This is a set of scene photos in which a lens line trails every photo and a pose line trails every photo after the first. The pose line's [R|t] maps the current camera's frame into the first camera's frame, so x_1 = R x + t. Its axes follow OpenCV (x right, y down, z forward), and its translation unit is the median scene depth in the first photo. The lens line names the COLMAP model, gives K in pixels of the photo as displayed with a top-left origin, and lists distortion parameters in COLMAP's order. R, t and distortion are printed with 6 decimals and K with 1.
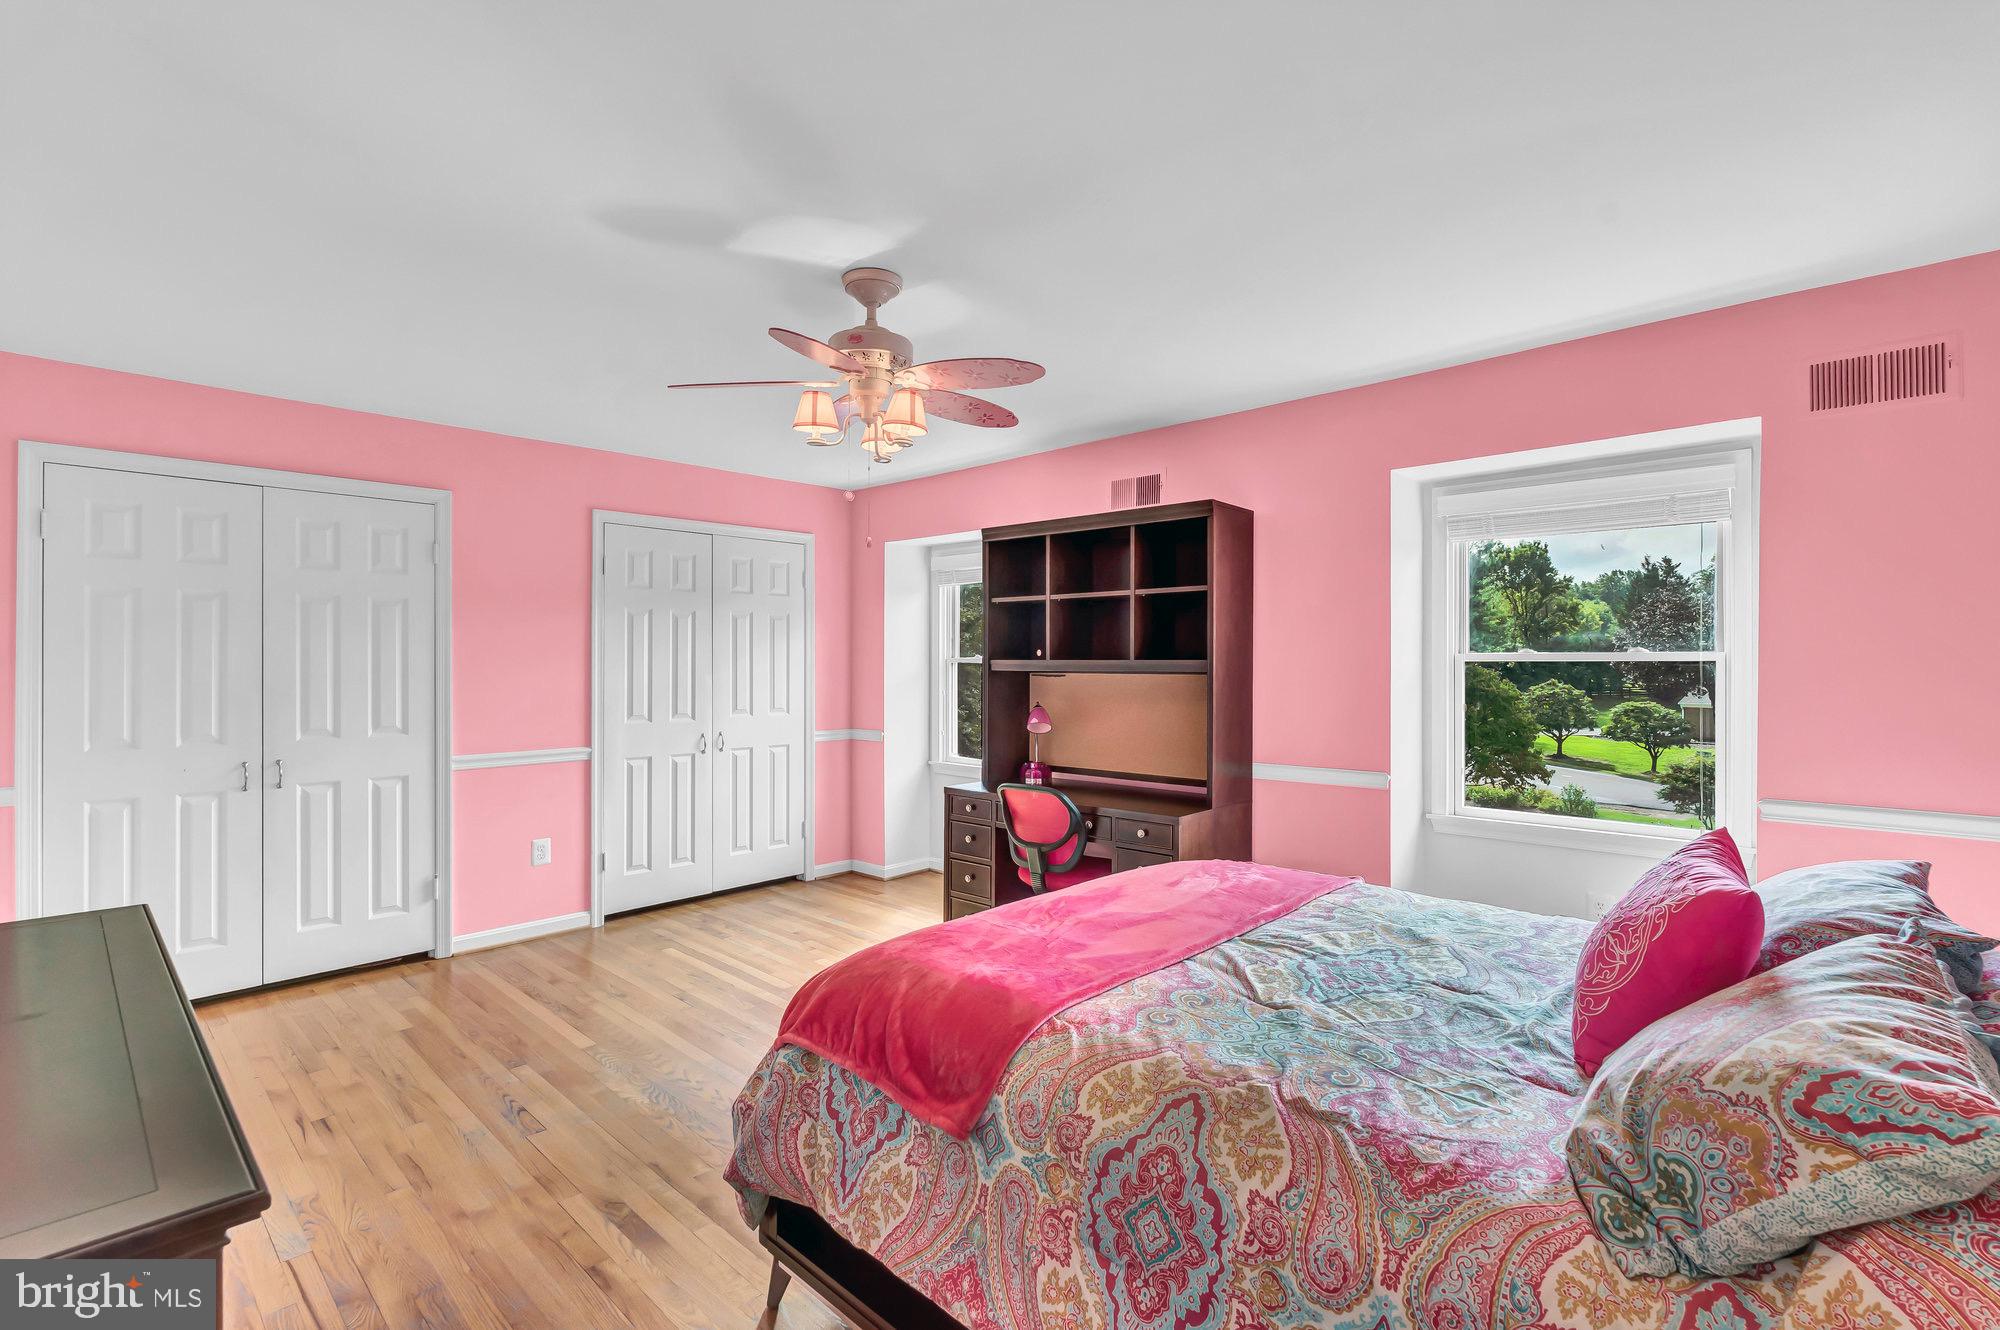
lens RADIAL K [[899.8, 0, 1004.1], [0, 899.8, 669.0], [0, 0, 1]] dist [0.000325, 0.000511]
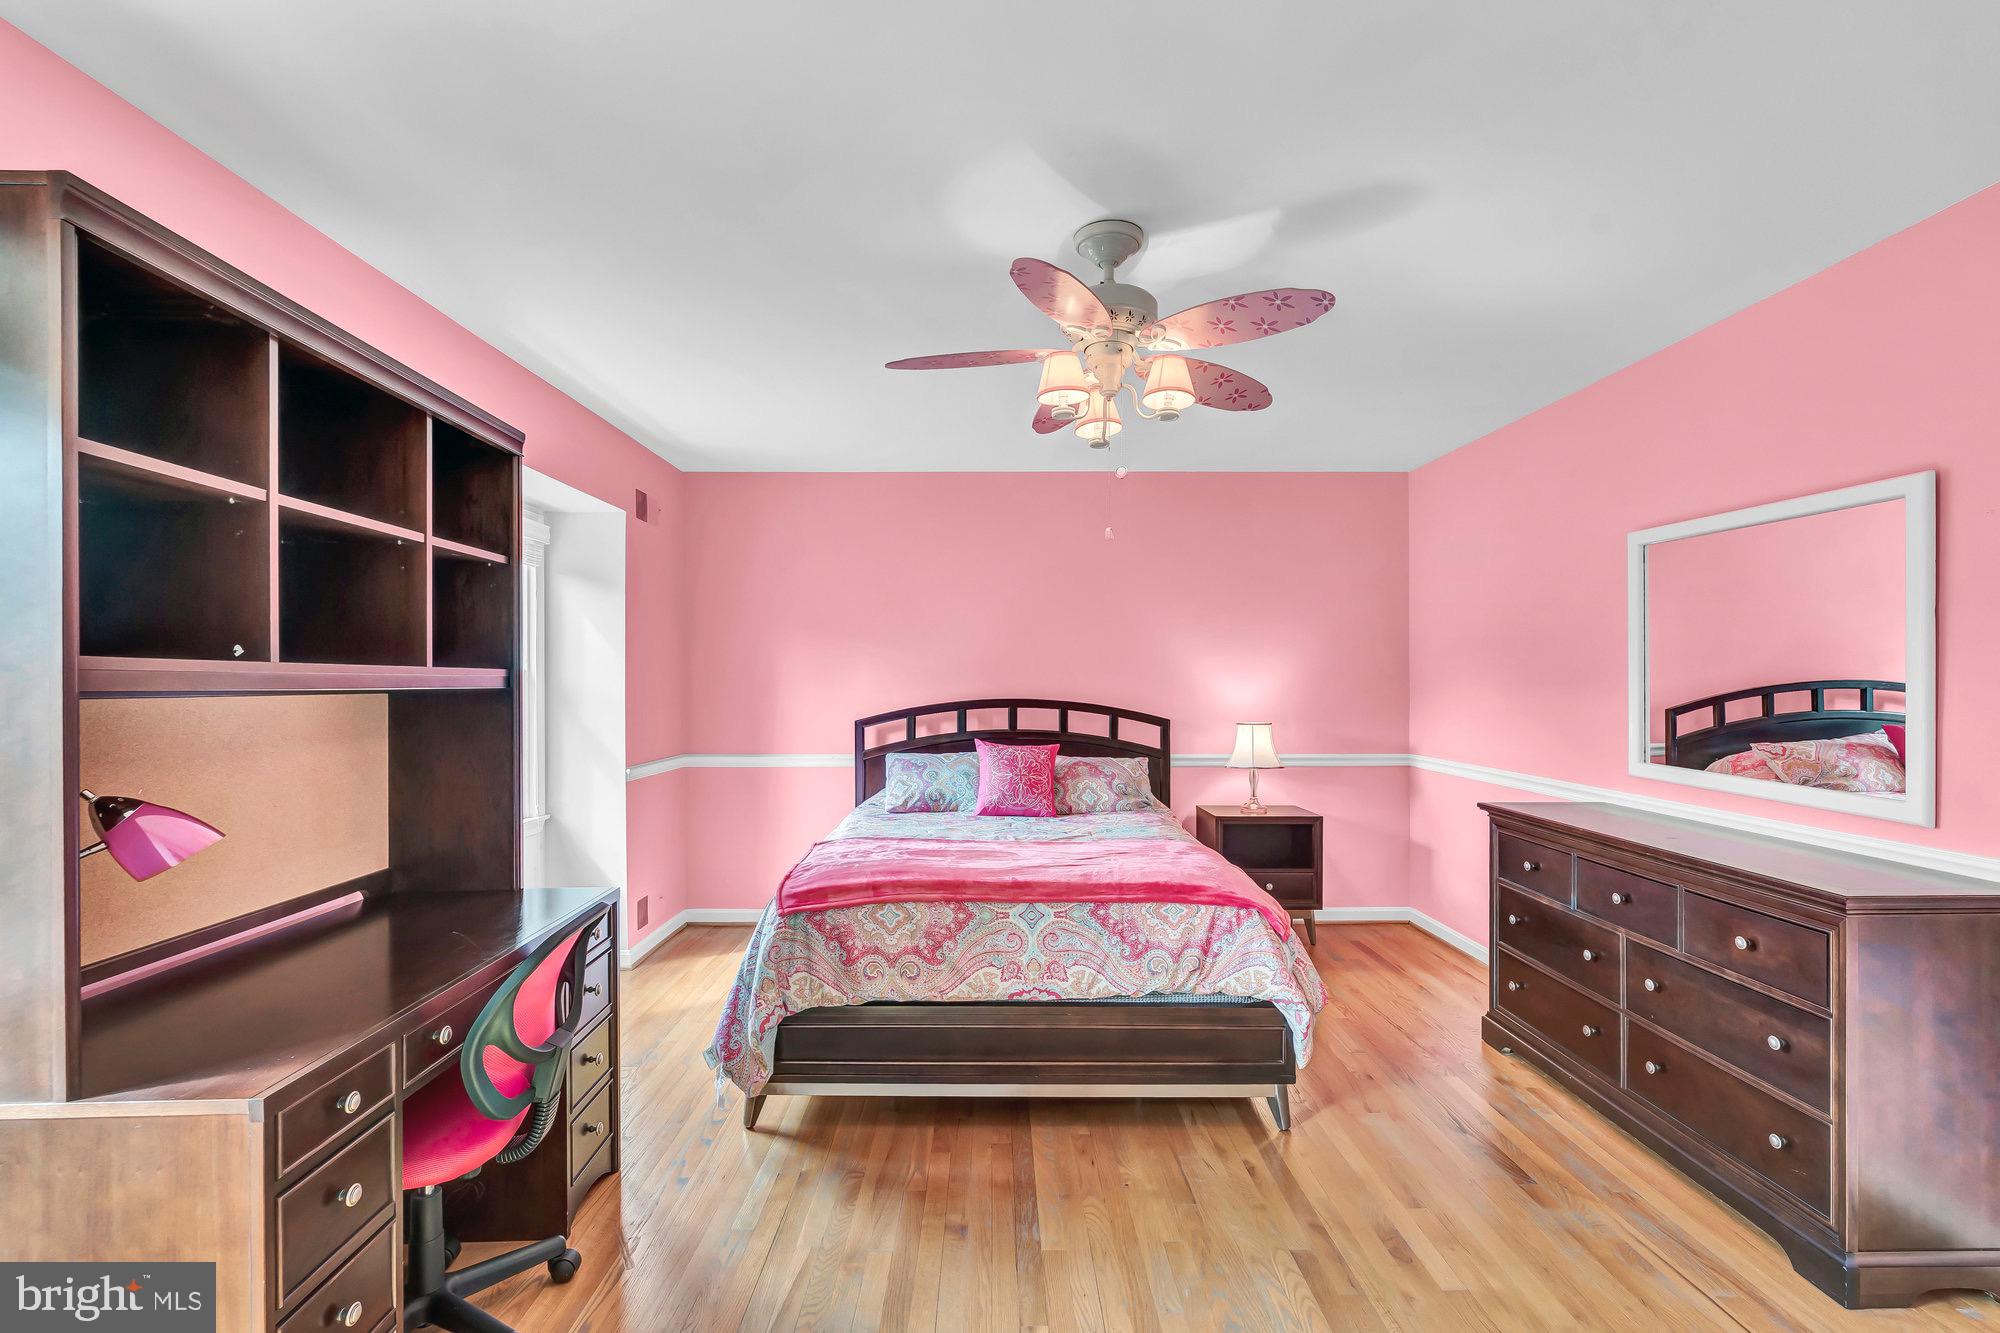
lens RADIAL K [[902.3, 0, 991.2], [0, 902.3, 688.4], [0, 0, 1]] dist [0.001867, 0.000077]
pose [[-0.680887, -0.004720, 0.732373, -0.483039], [0.006689, 0.999897, 0.012662, -0.001024], [-0.732358, 0.013520, -0.680786, 1.099475]]
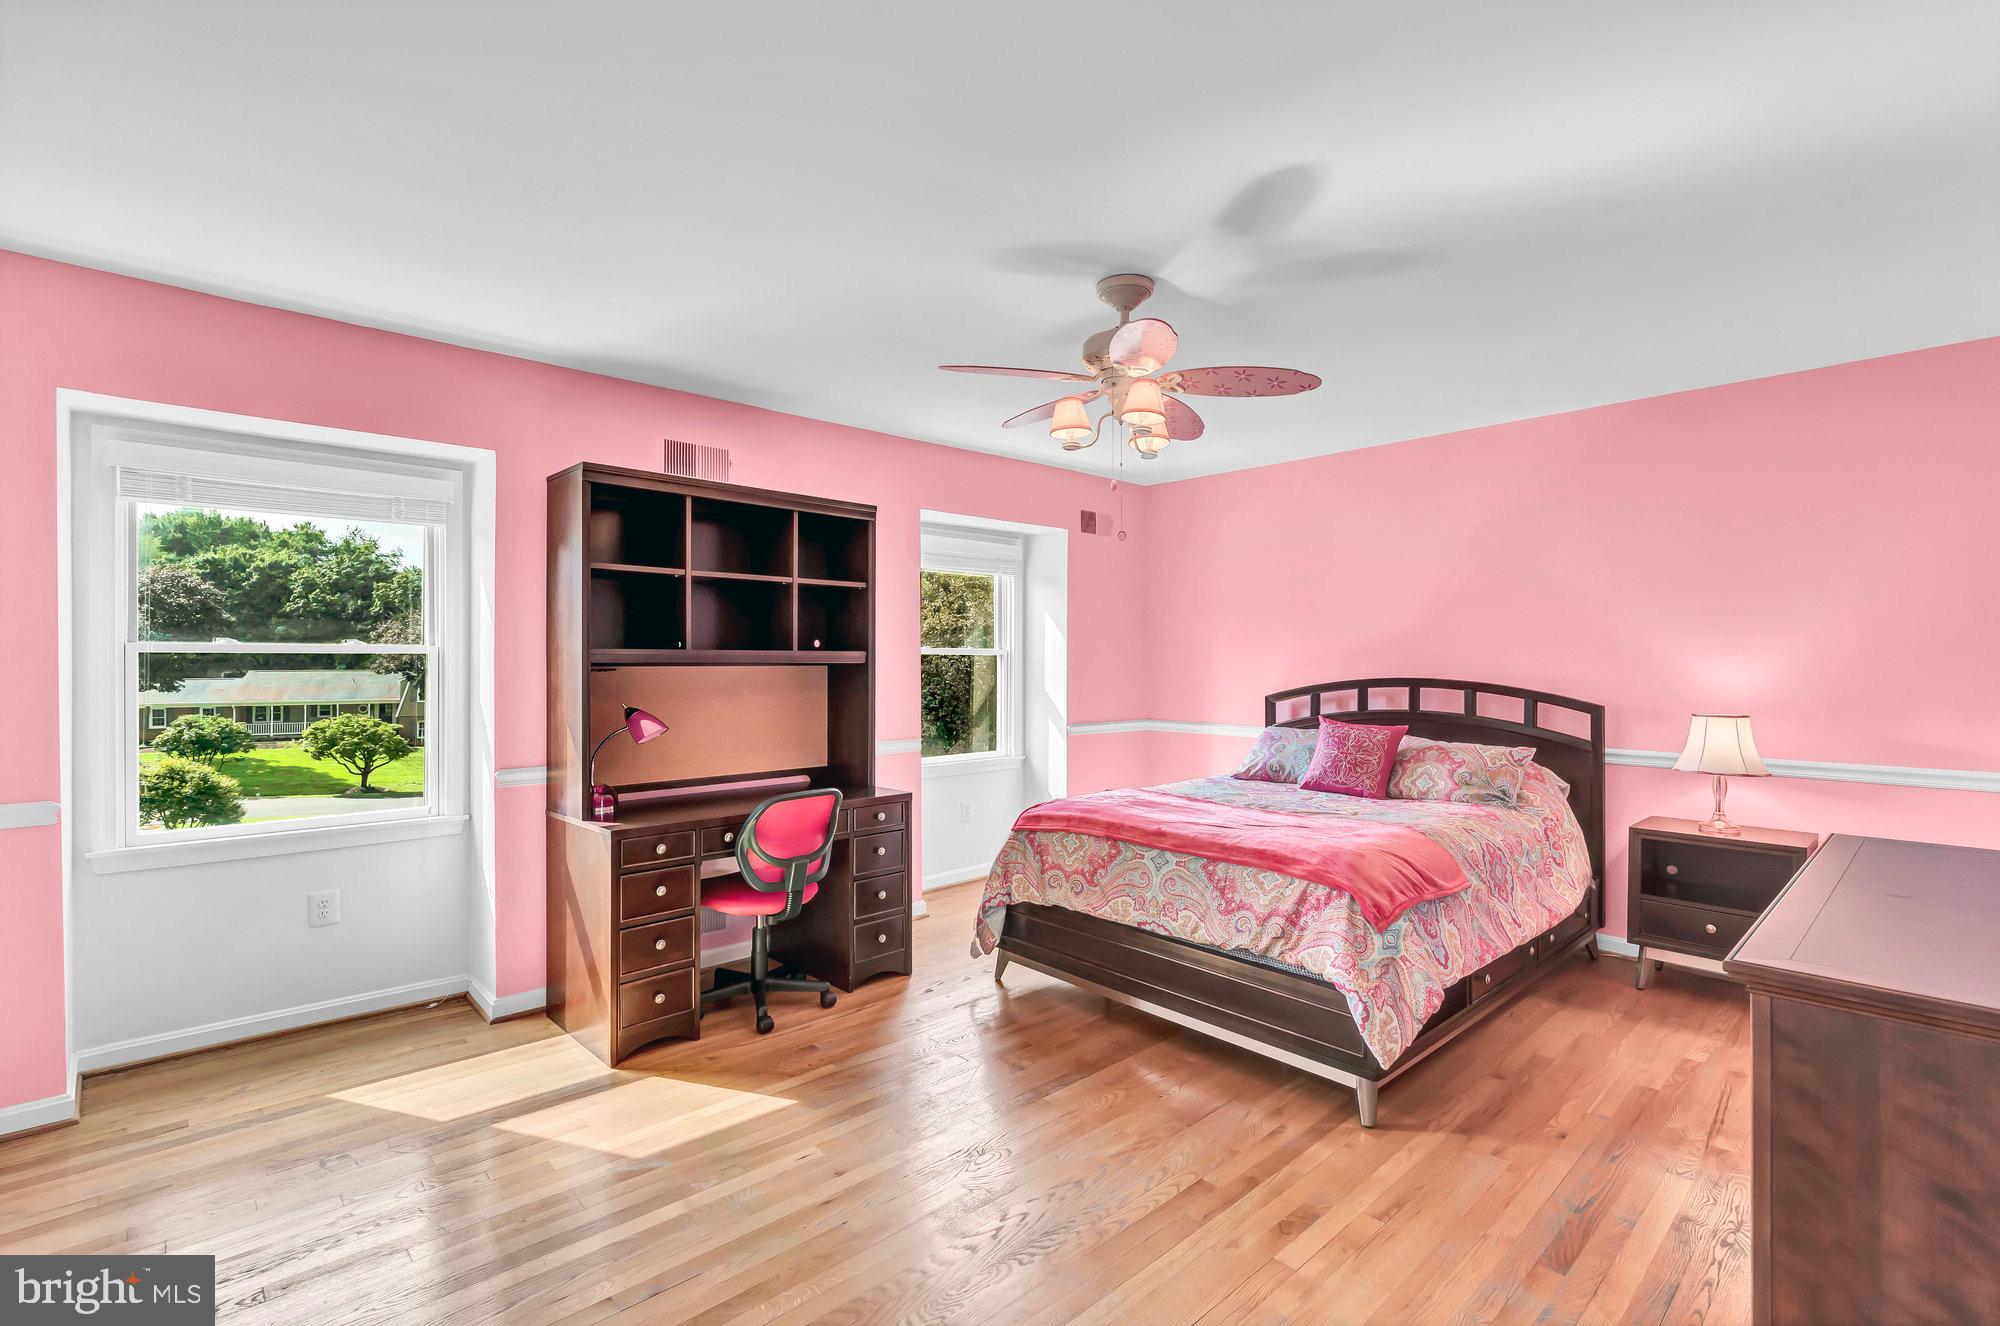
lens RADIAL K [[899.8, 0, 1004.1], [0, 899.8, 667.0], [0, 0, 1]] dist [0.000325, 0.000511]
pose [[0.078013, -0.007045, 0.996927, -0.794902], [0.006824, 0.999955, 0.006532, 0.002903], [-0.996929, 0.006294, 0.078058, 0.700491]]
